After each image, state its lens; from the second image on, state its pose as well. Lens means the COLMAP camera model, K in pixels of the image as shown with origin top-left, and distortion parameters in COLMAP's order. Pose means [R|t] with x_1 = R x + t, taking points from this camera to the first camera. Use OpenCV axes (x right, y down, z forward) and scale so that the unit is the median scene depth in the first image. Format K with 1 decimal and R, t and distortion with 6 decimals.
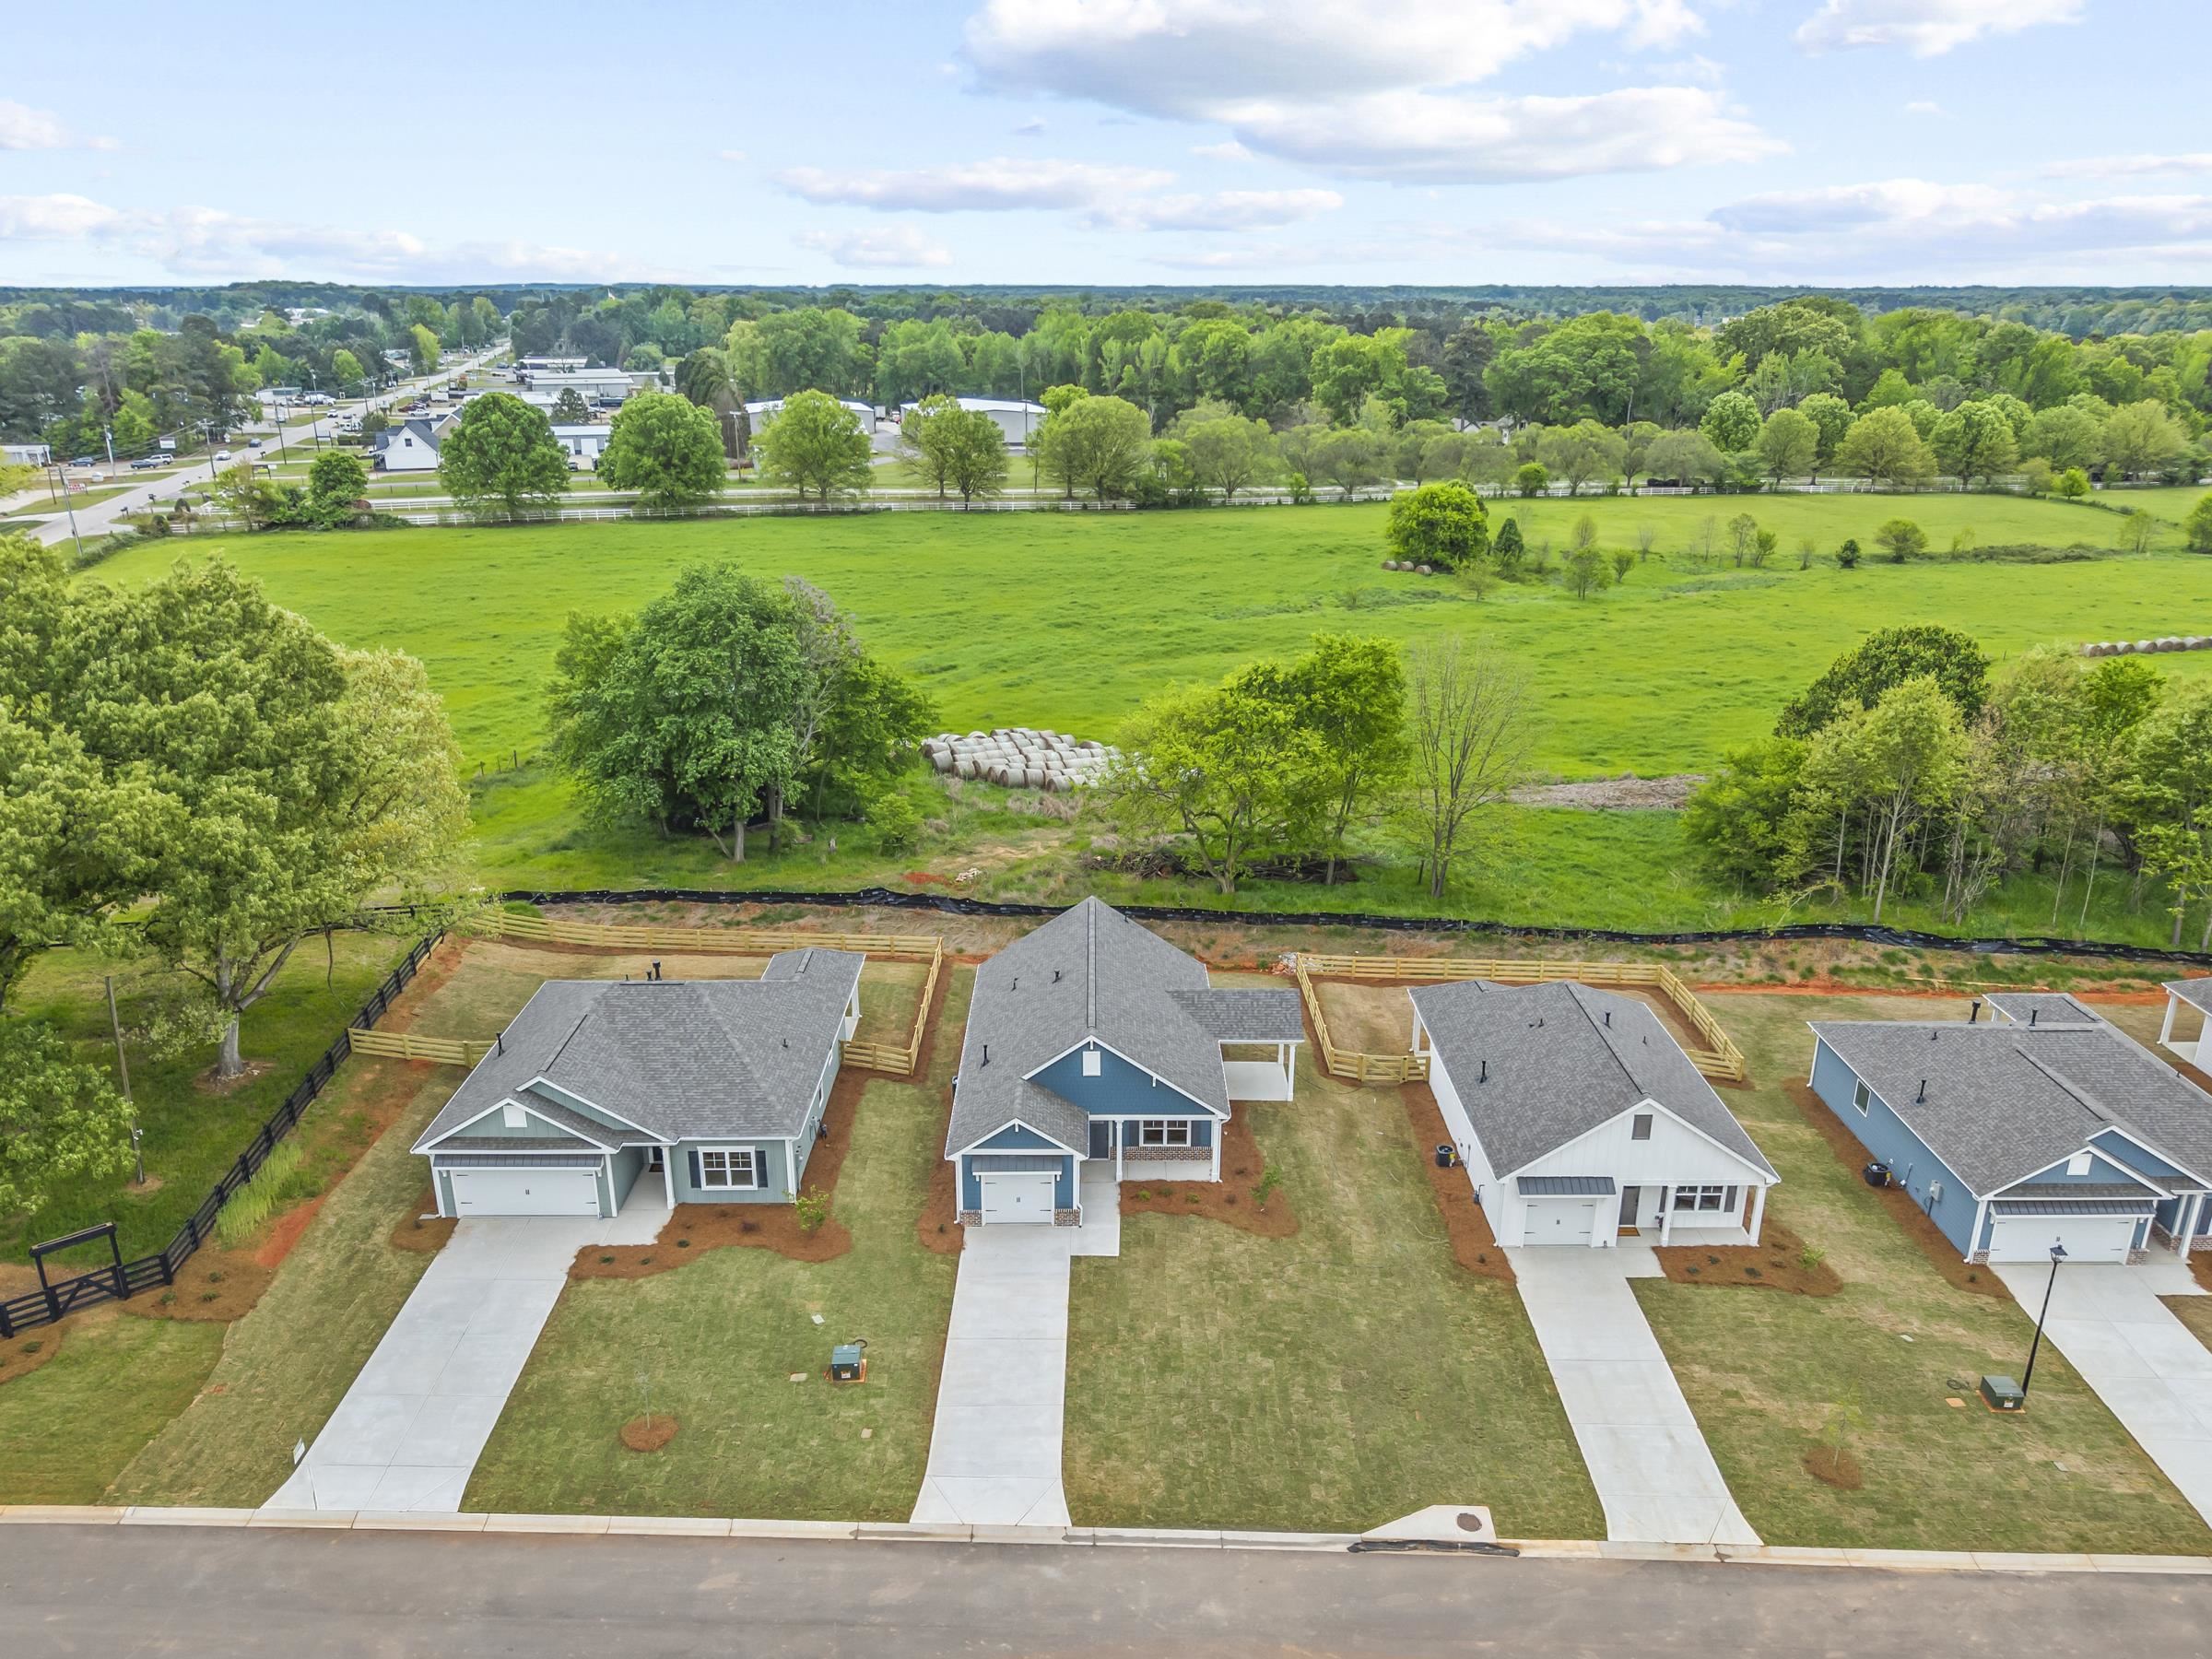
lens RADIAL K [[1677.0, 0, 1106.0], [0, 1677.0, 829.5], [0, 0, 1]] dist [0.013975, -0.008211]
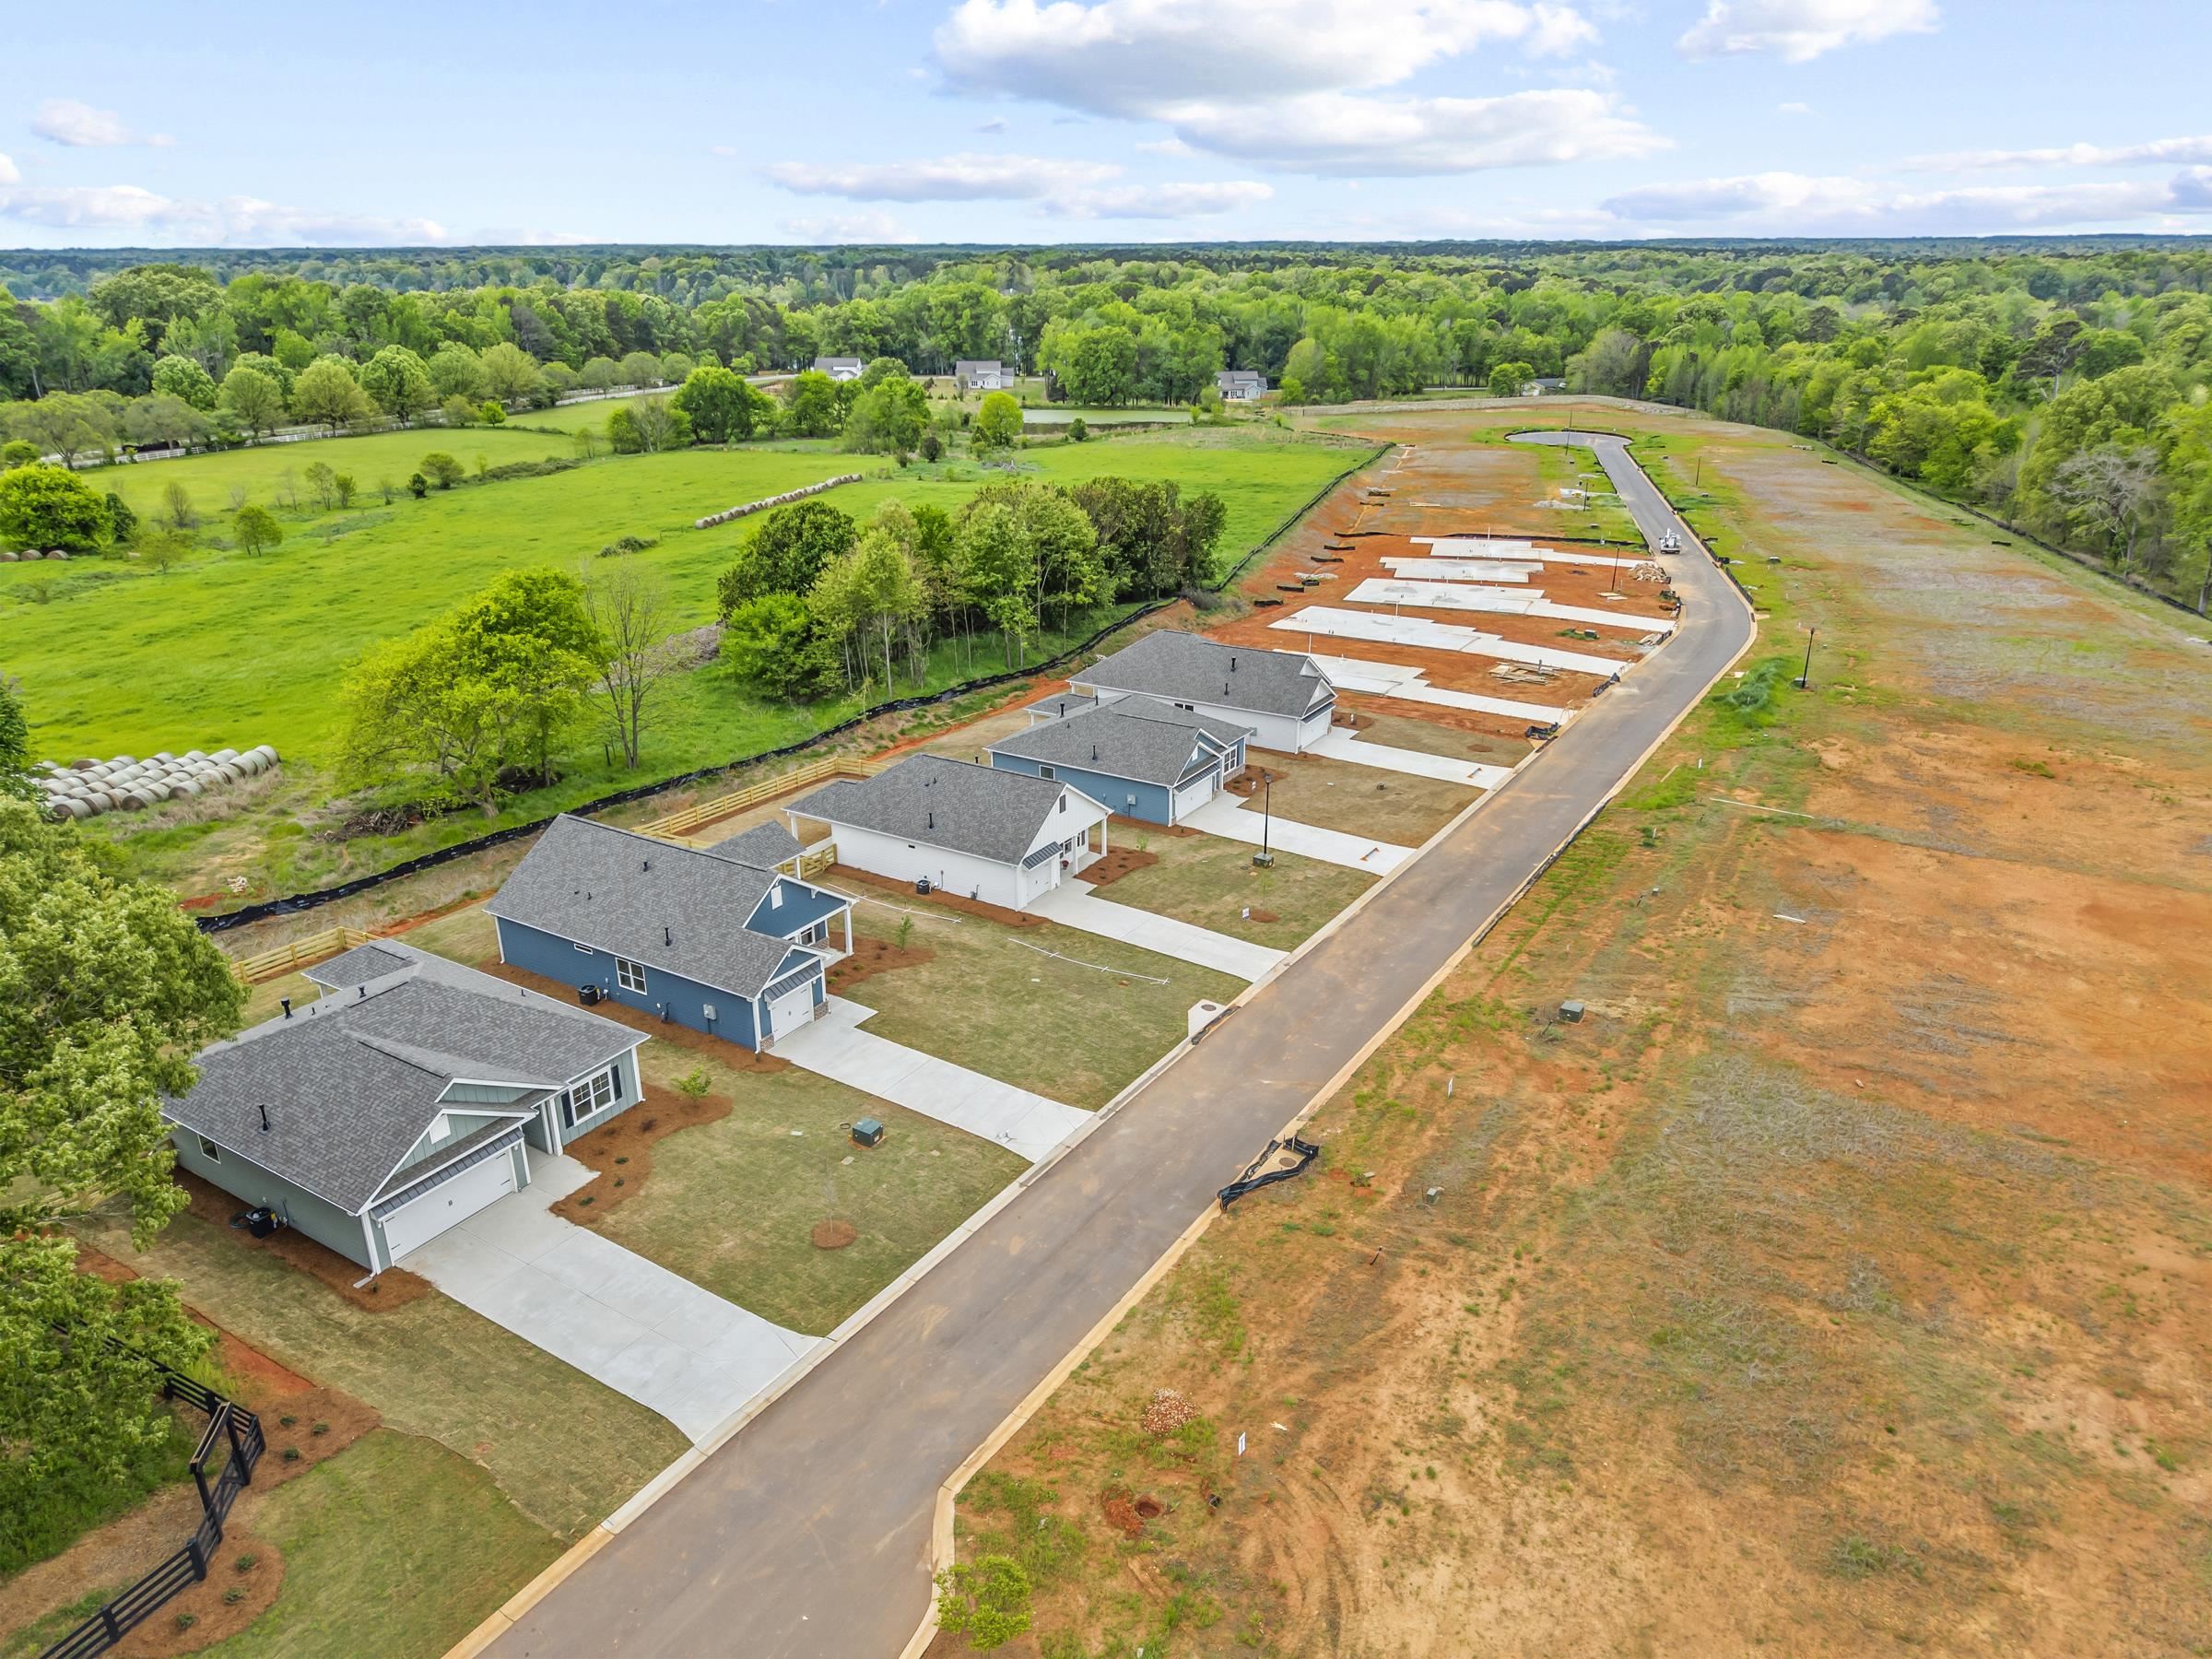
lens RADIAL K [[1467.7, 0, 1106.0], [0, 1467.7, 829.5], [0, 0, 1]] dist [0.051119, -0.068296]
pose [[0.530643, -0.310708, 0.788593, -0.509892], [0.261029, 0.945075, 0.196716, -0.042469], [-0.806401, 0.101460, 0.582601, 0.106015]]
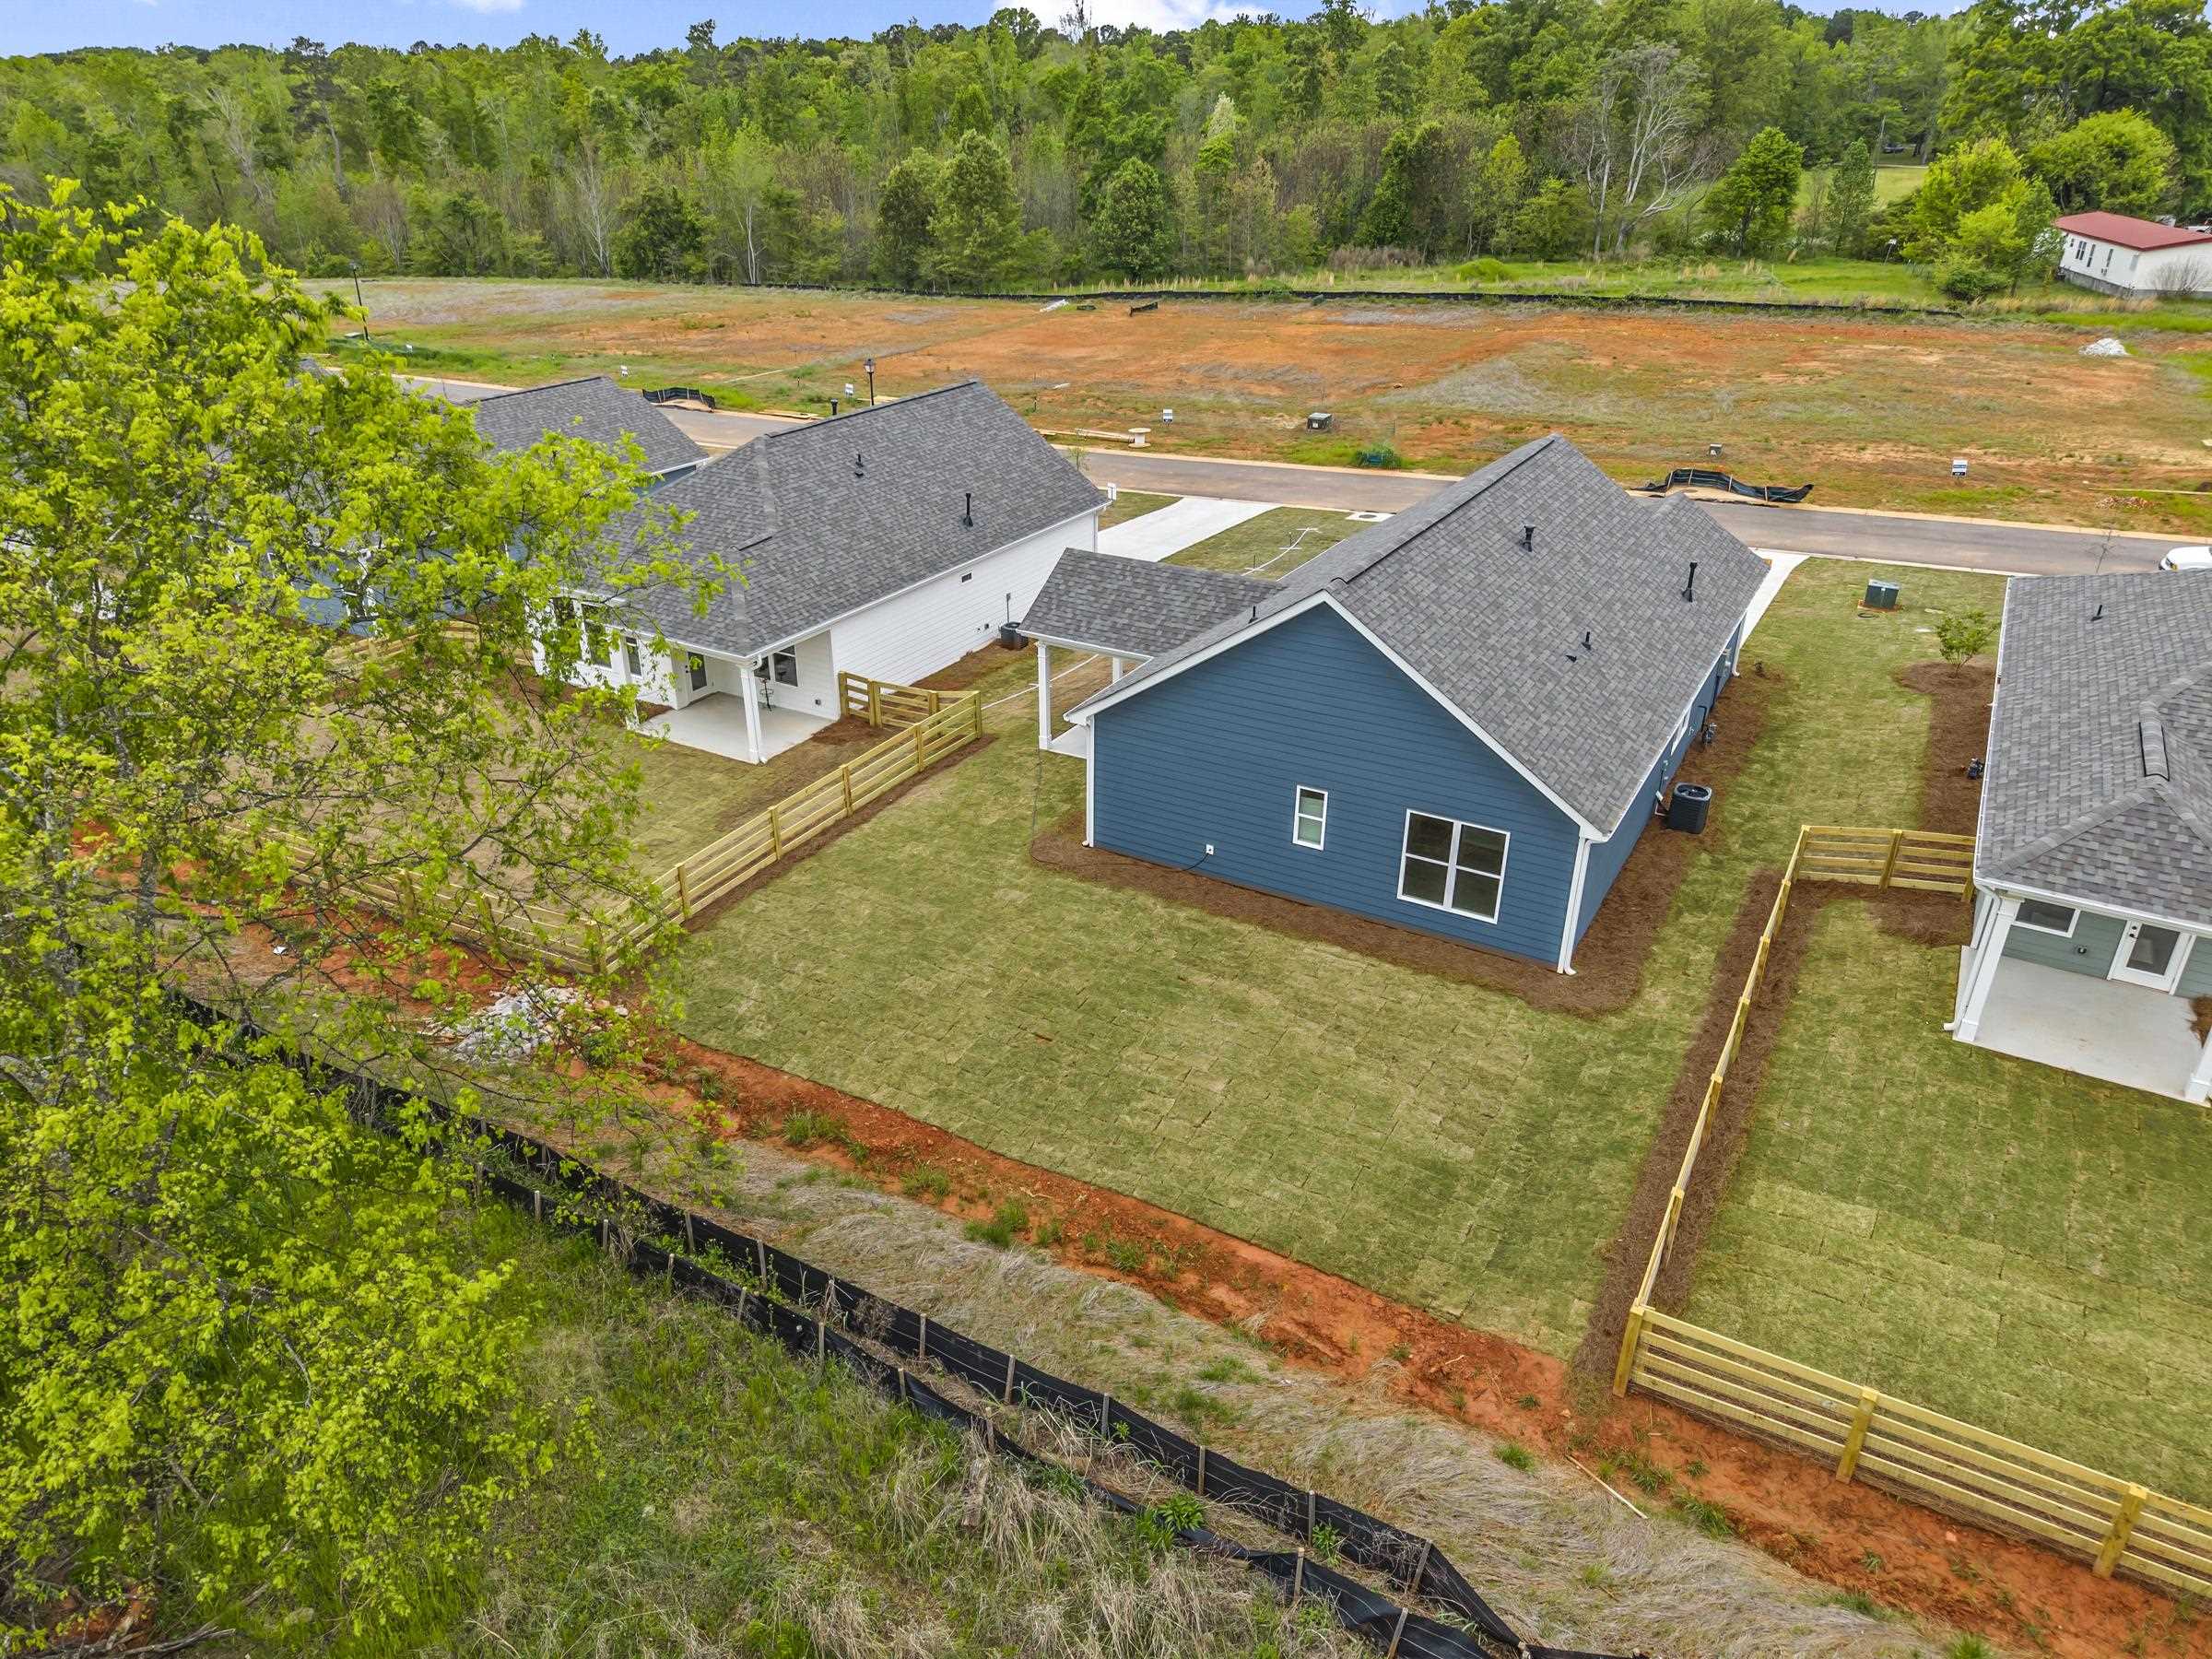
lens RADIAL K [[1481.5, 0, 1106.0], [0, 1481.5, 829.5], [0, 0, 1]] dist [0.019342, -0.021423]
pose [[-0.864401, -0.223905, 0.450196, -0.107955], [0.153881, 0.734605, 0.660814, -0.125662], [-0.478676, 0.640485, -0.600539, 1.062270]]
